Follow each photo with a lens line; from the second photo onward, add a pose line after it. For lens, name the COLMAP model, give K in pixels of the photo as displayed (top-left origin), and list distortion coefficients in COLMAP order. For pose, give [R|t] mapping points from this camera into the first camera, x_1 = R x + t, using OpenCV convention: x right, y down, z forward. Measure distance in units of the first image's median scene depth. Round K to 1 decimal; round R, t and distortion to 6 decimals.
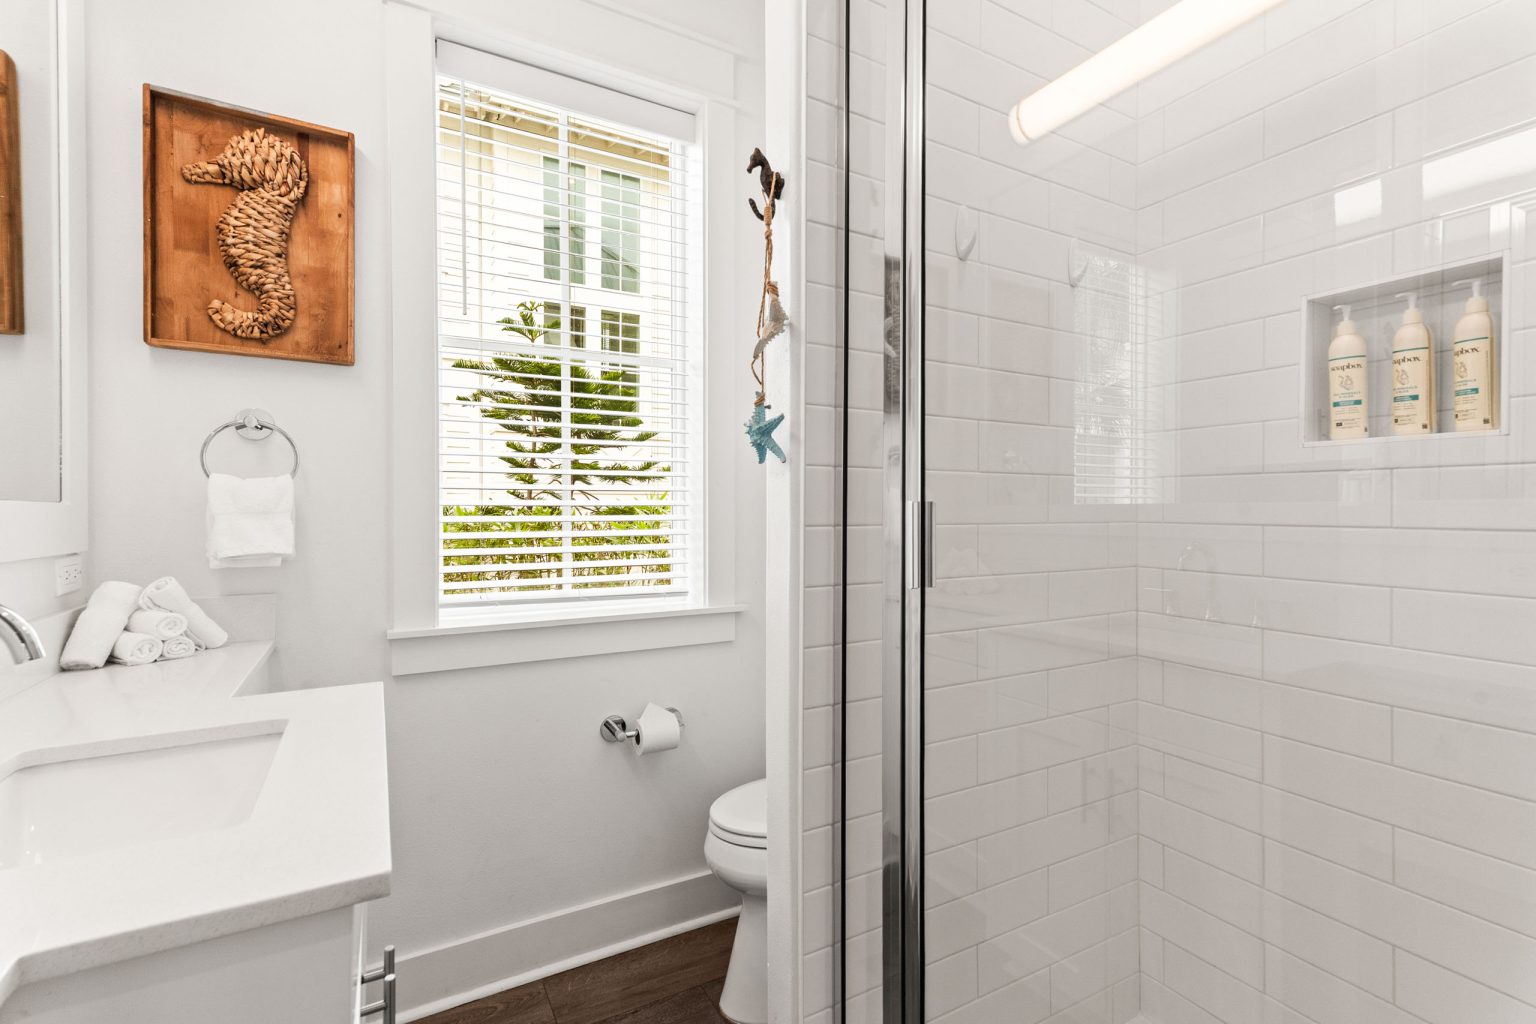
lens RADIAL K [[709.8, 0, 765.2], [0, 709.8, 501.6], [0, 0, 1]] dist [0.015854, 0.000177]
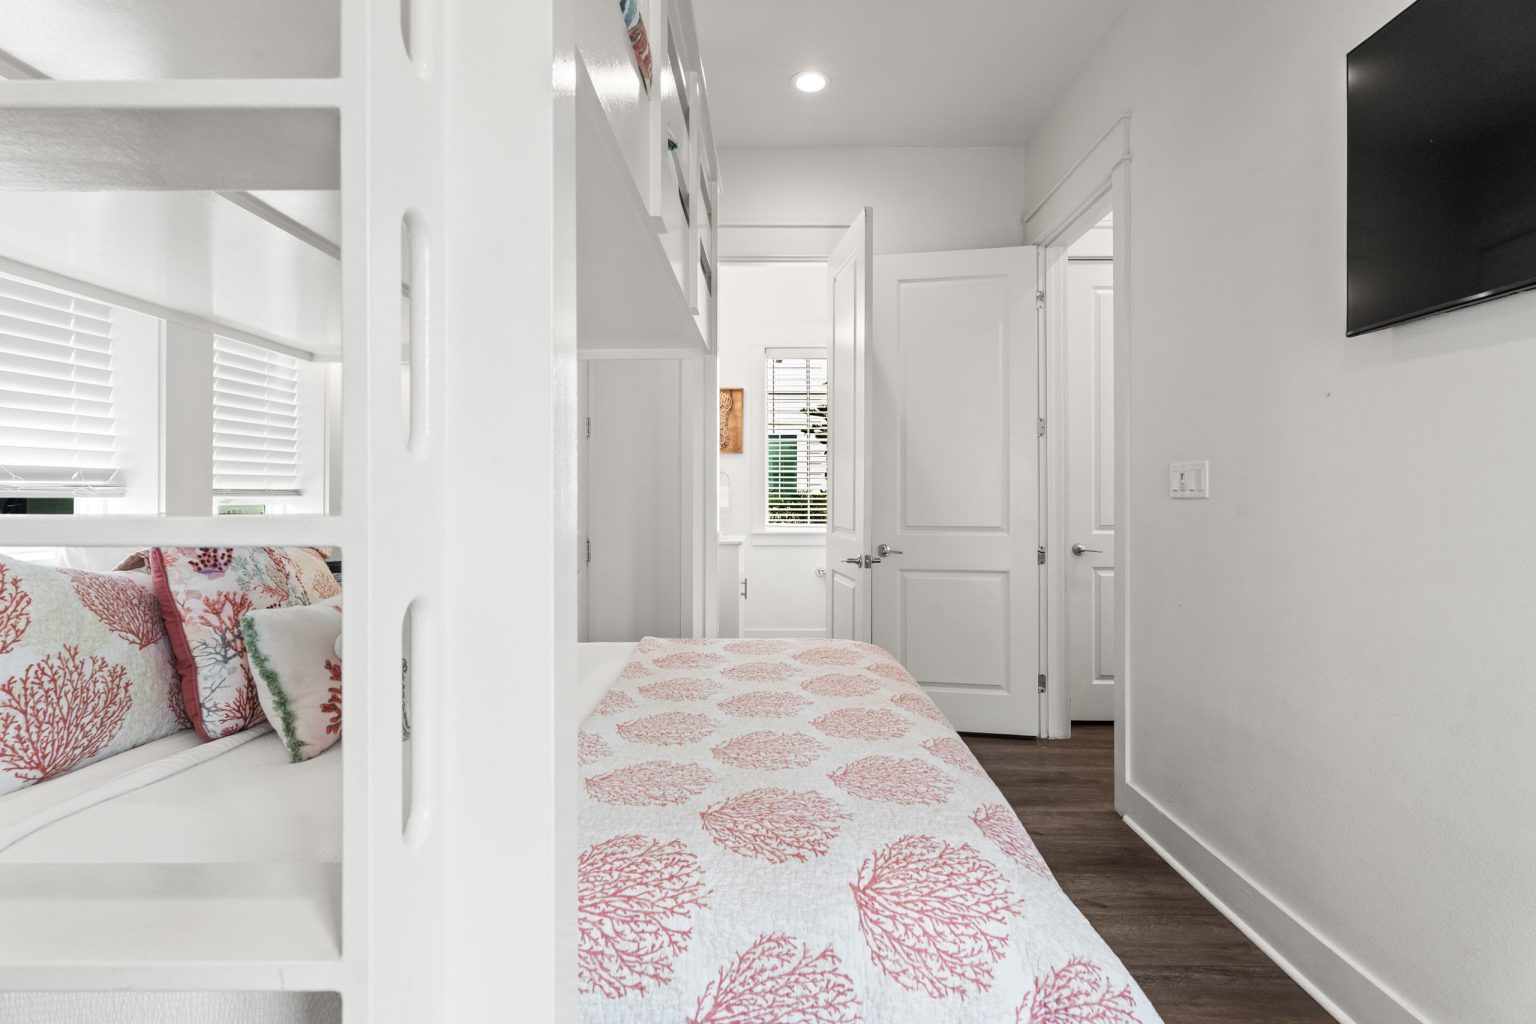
lens RADIAL K [[709.8, 0, 765.2], [0, 709.8, 501.6], [0, 0, 1]] dist [0.015854, 0.000177]
pose [[0.873480, 0.003512, -0.486848, 1.209989], [0.003791, 0.999895, 0.014015, -0.006232], [0.486846, -0.014087, 0.873374, -1.985511]]
